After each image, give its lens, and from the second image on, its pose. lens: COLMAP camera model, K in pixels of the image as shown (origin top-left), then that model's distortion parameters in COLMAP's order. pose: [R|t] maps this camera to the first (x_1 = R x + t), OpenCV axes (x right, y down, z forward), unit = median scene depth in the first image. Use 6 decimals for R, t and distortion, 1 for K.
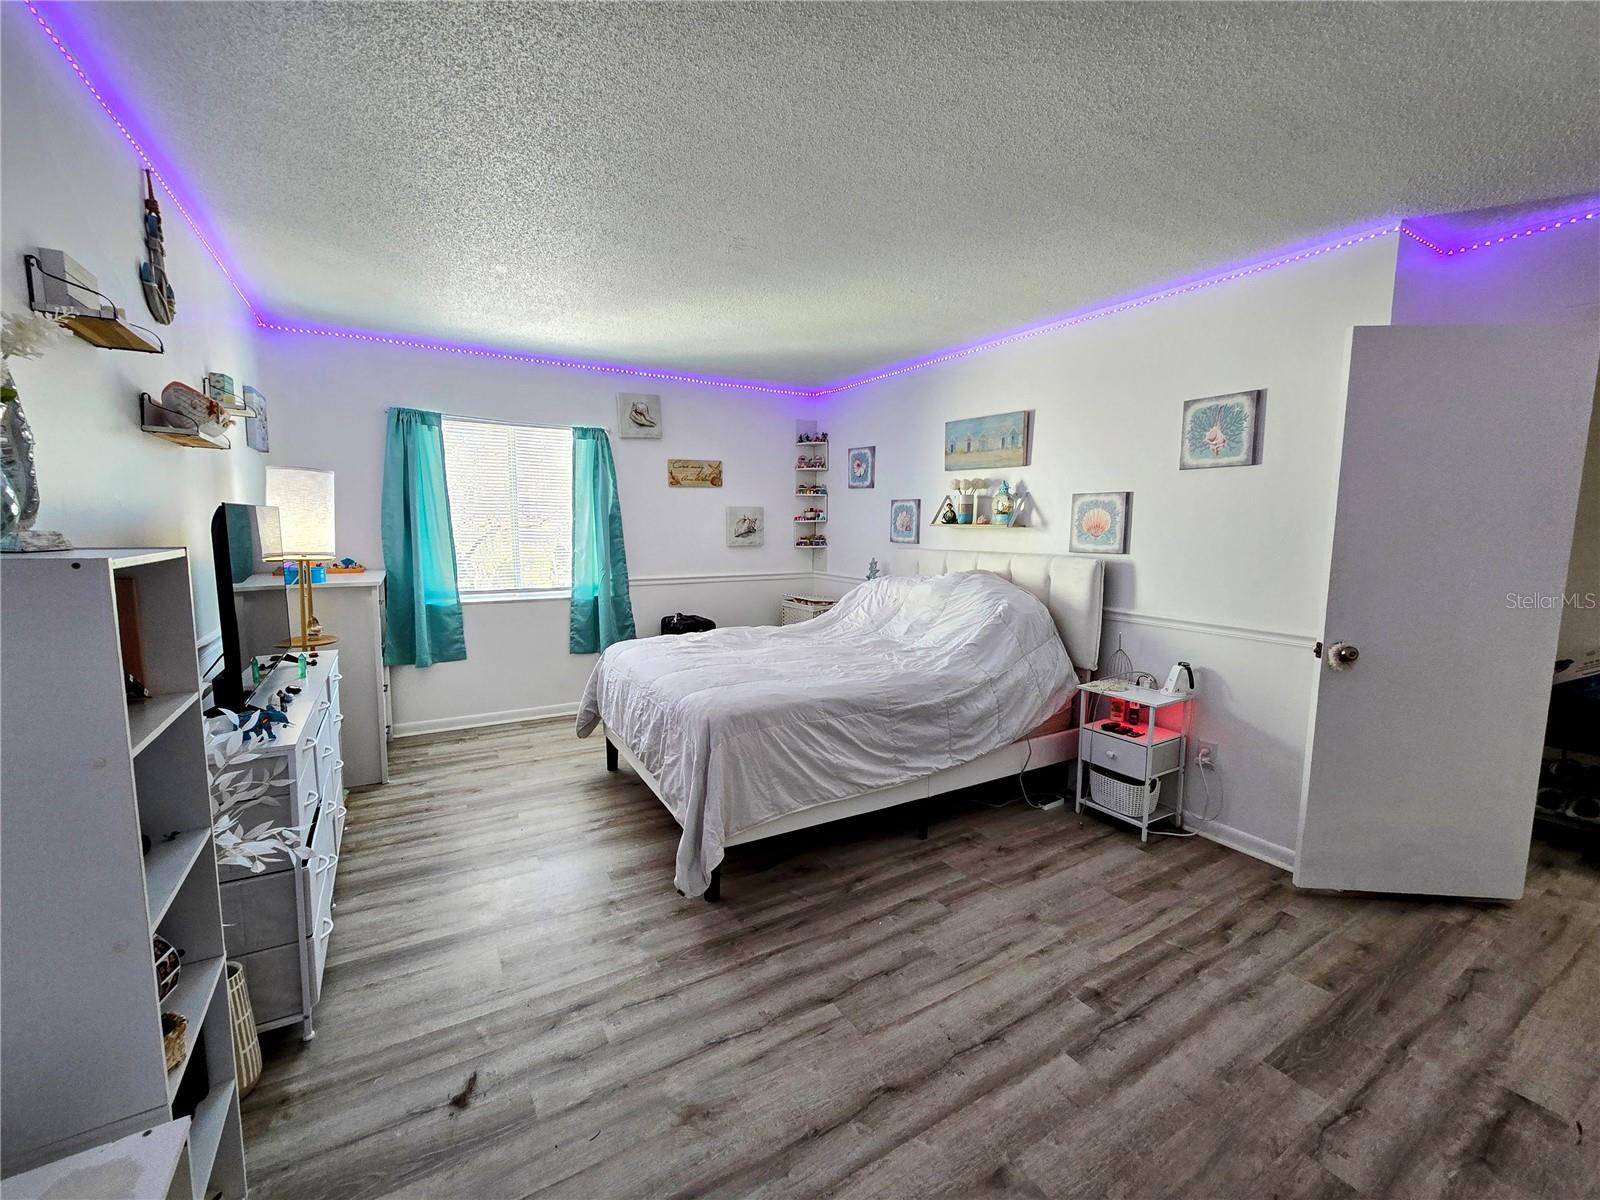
lens RADIAL K [[664.9, 0, 805.9], [0, 664.9, 595.7], [0, 0, 1]] dist [-0.002284, 0.000002]
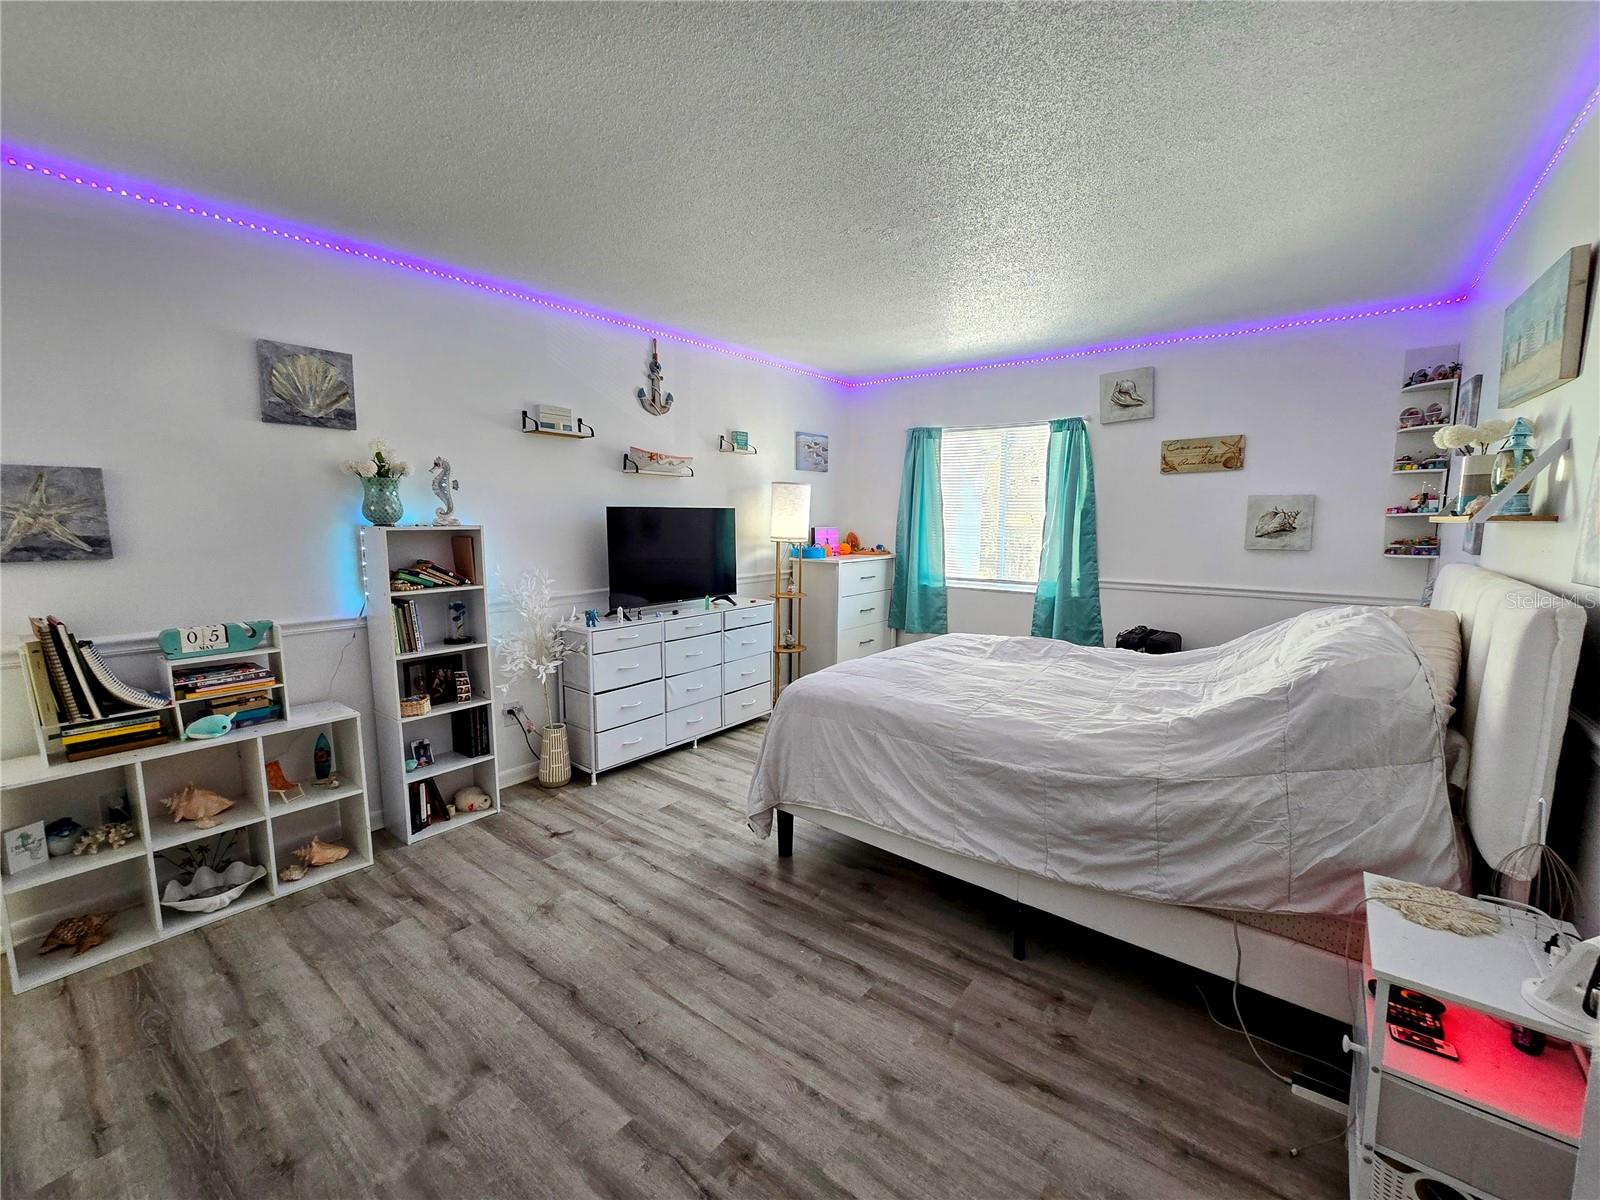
lens RADIAL K [[664.9, 0, 805.9], [0, 664.9, 595.7], [0, 0, 1]] dist [-0.002284, 0.000002]
pose [[0.349260, 0.103010, -0.931347, 0.765237], [-0.102348, 0.992186, 0.071358, -0.049074], [0.931420, 0.070399, 0.357073, 0.538937]]
